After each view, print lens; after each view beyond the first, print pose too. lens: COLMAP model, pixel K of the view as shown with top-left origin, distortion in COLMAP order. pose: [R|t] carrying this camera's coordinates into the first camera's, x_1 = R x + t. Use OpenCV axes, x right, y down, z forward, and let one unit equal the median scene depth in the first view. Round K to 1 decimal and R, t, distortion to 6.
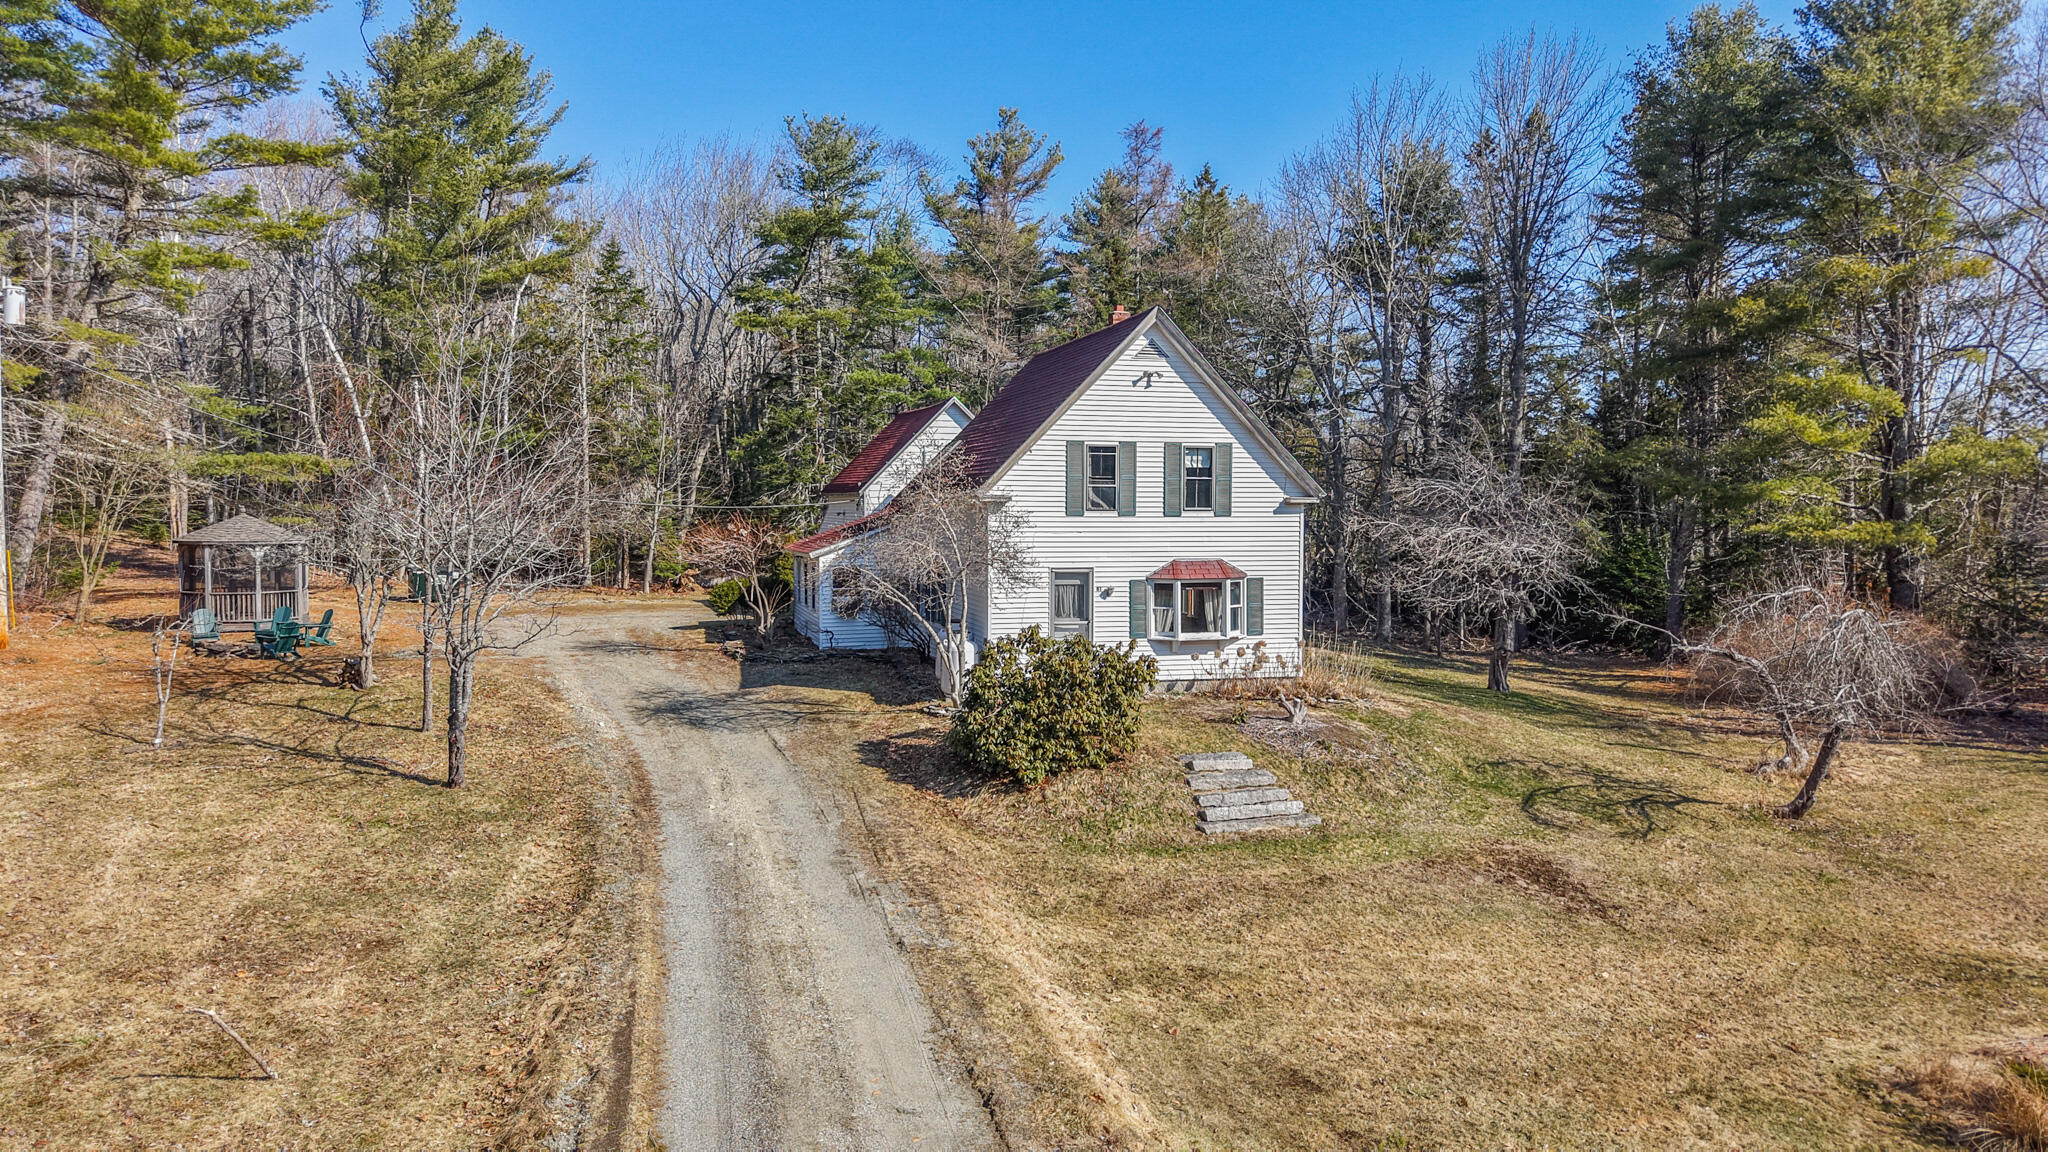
lens RADIAL K [[1329.4, 0, 1024.0], [0, 1329.4, 576.0], [0, 0, 1]] dist [0.040066, -0.042428]
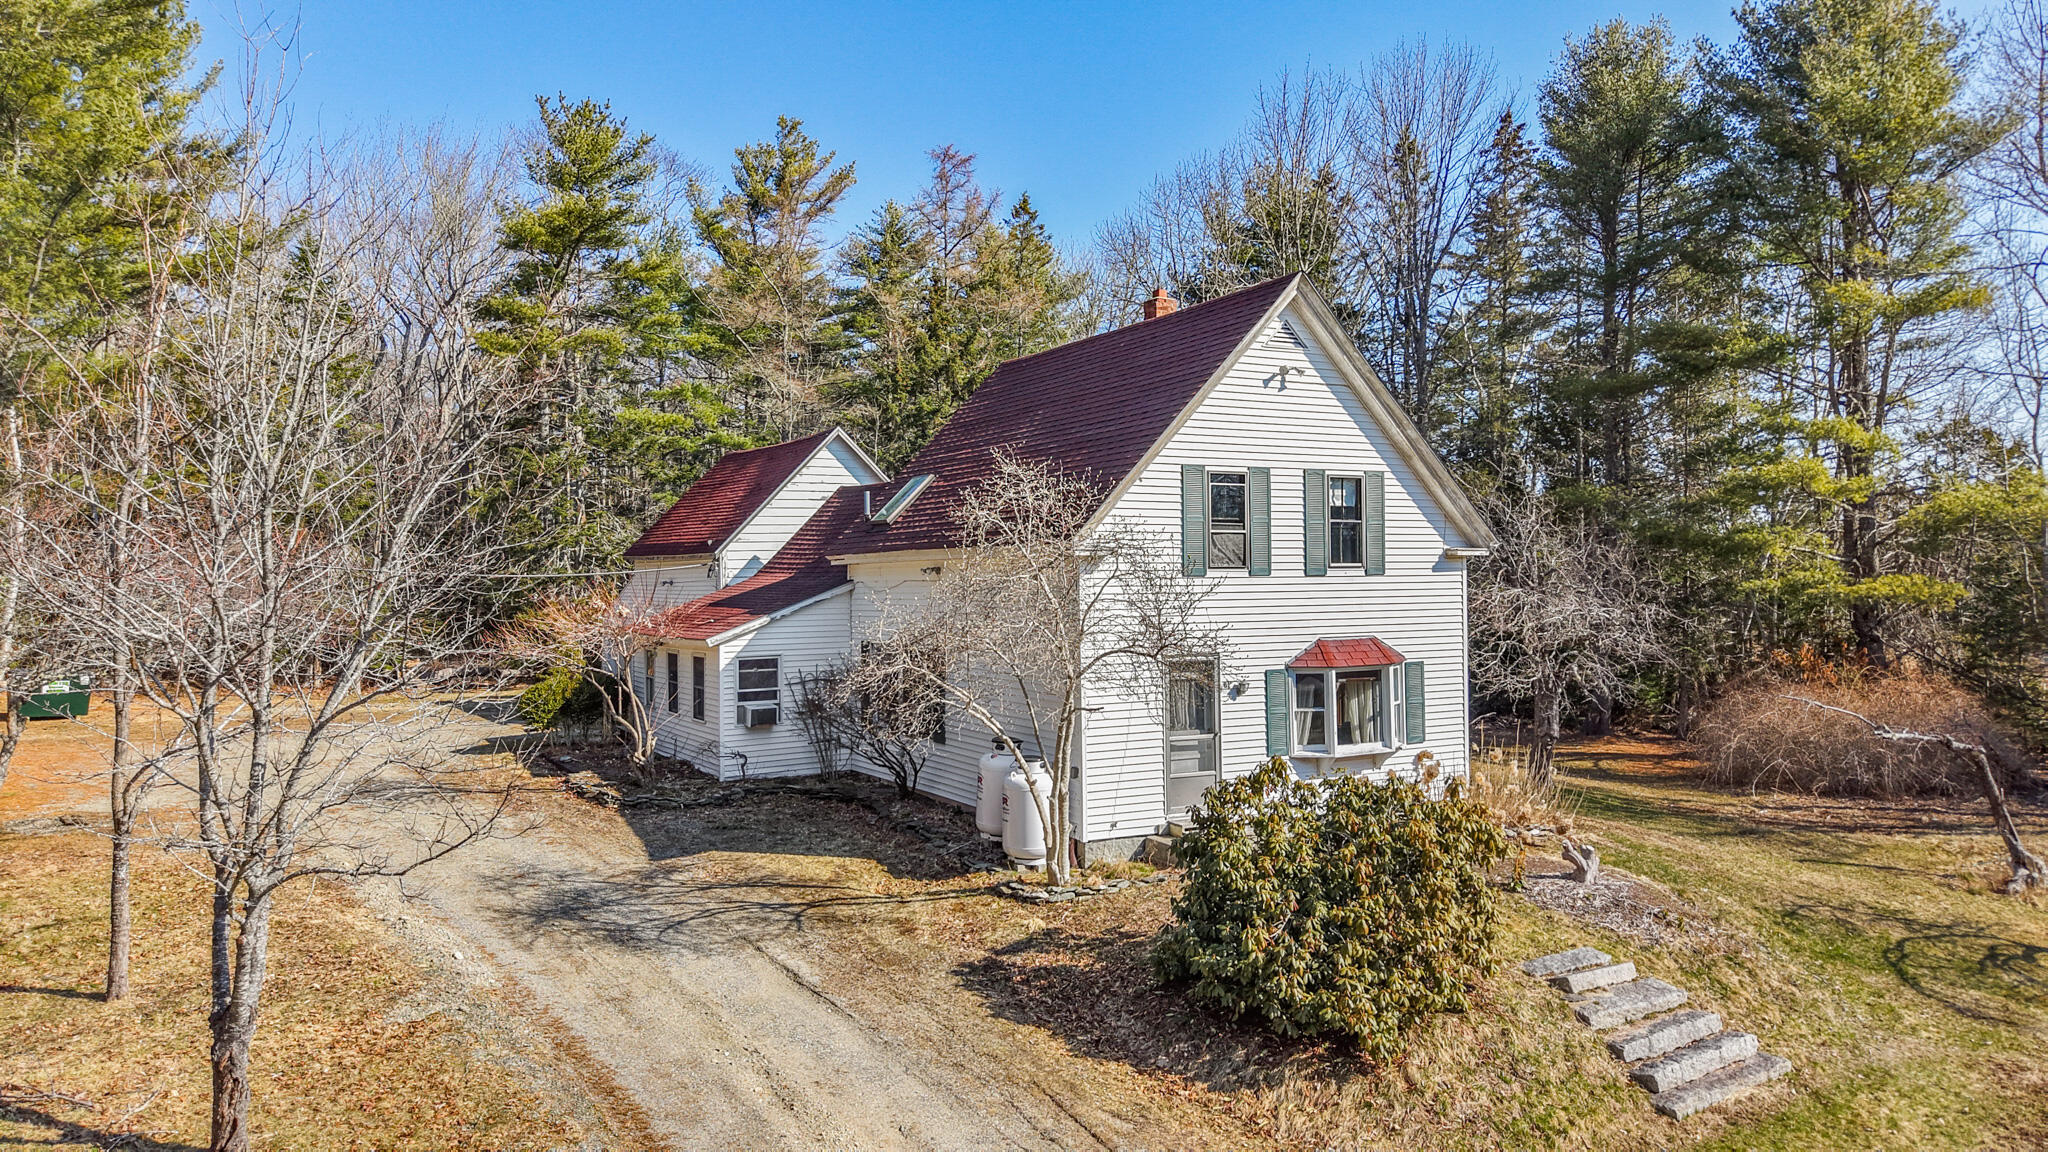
lens RADIAL K [[1358.0, 0, 1025.6], [0, 1358.0, 567.5], [0, 0, 1]] dist [-0.001911, 0.001798]
pose [[0.972453, -0.011049, 0.232838, -0.198520], [0.024588, 0.998166, -0.055326, -0.013962], [-0.231799, 0.059527, 0.970941, 0.348373]]
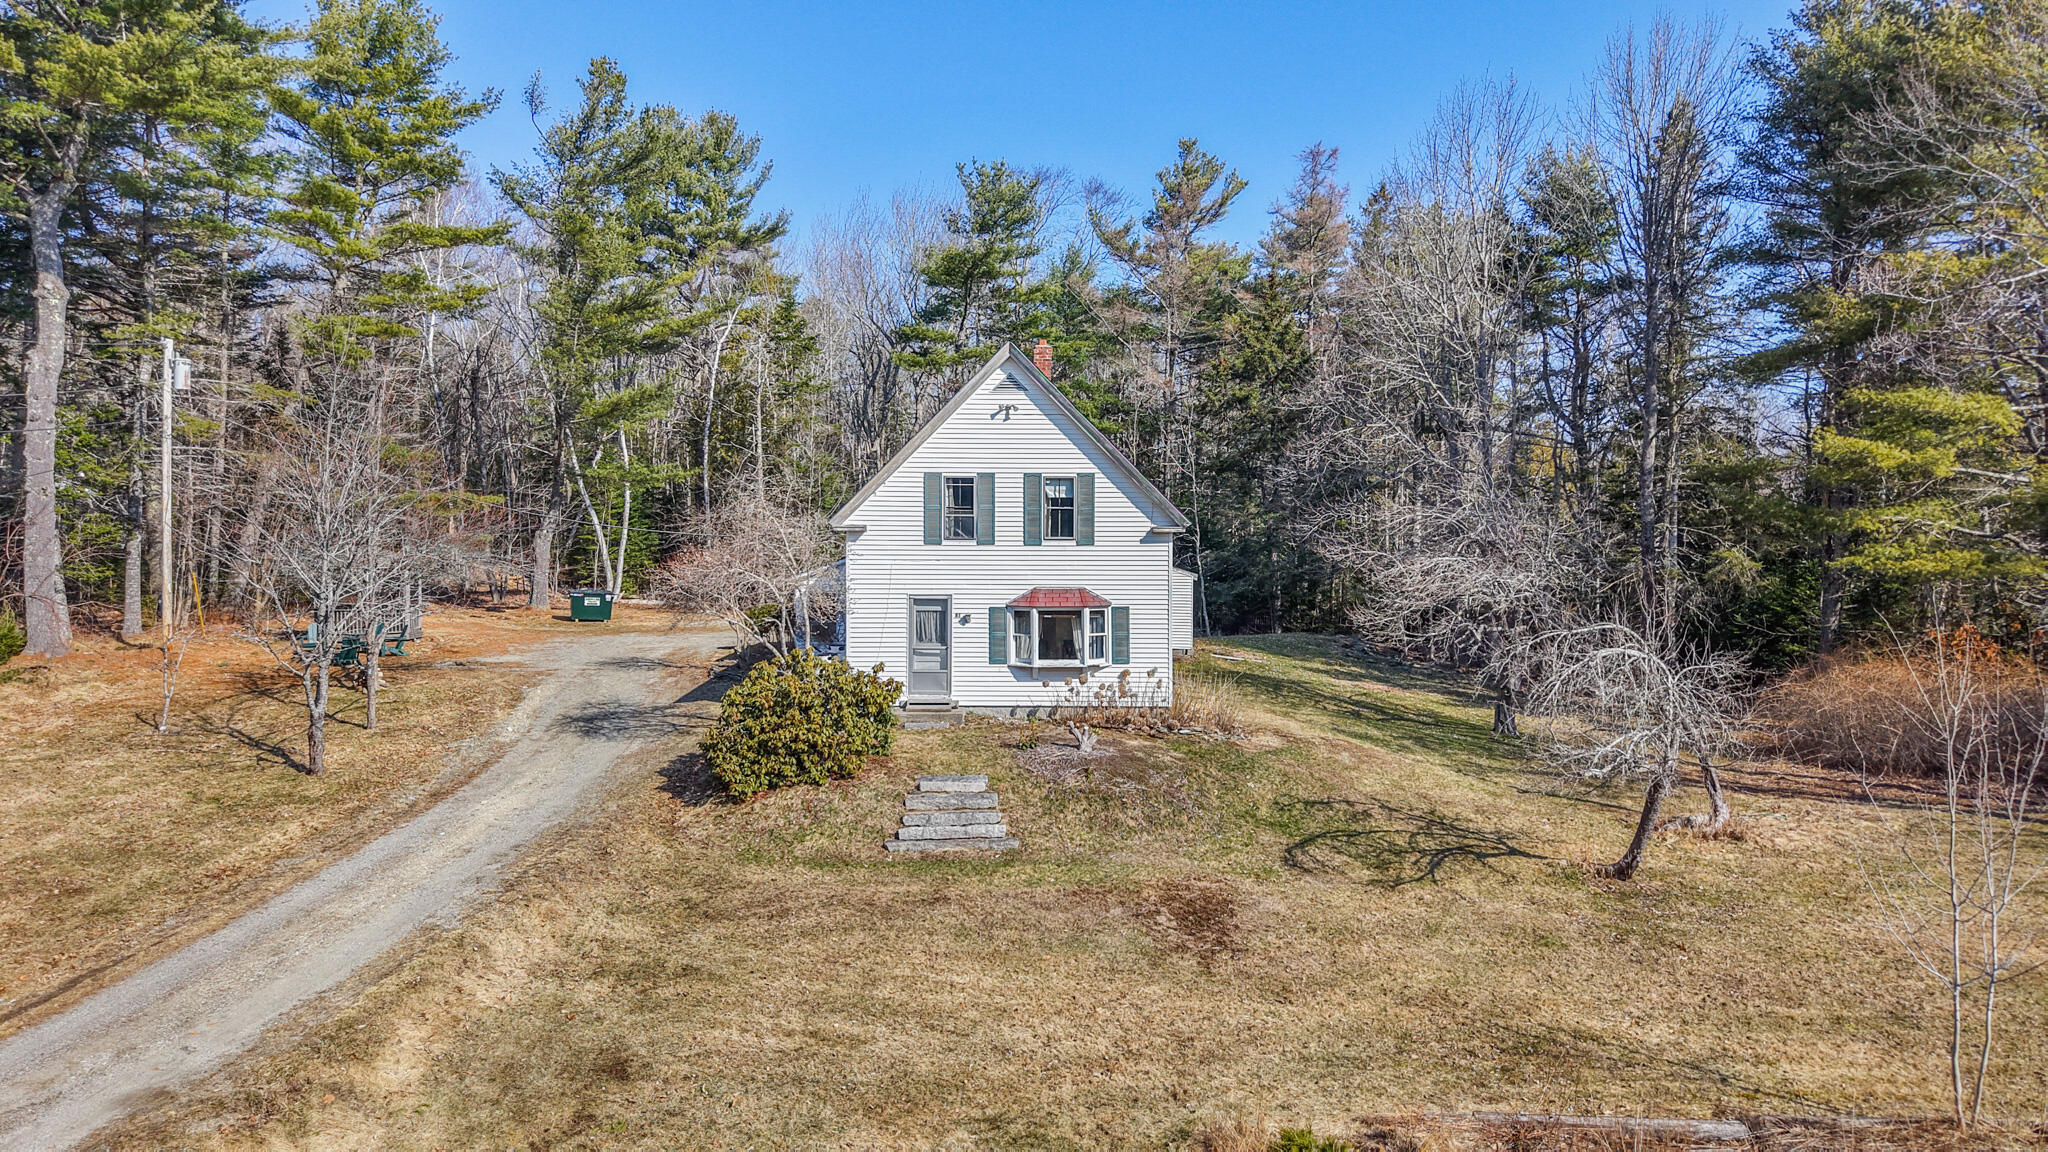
lens RADIAL K [[1322.2, 0, 1016.4], [0, 1322.2, 575.0], [0, 0, 1]] dist [0.039350, -0.045698]
pose [[0.964706, 0.006622, -0.263245, 0.365743], [-0.012002, 0.999751, -0.018834, -0.002730], [0.263055, 0.021328, 0.964545, 0.017086]]
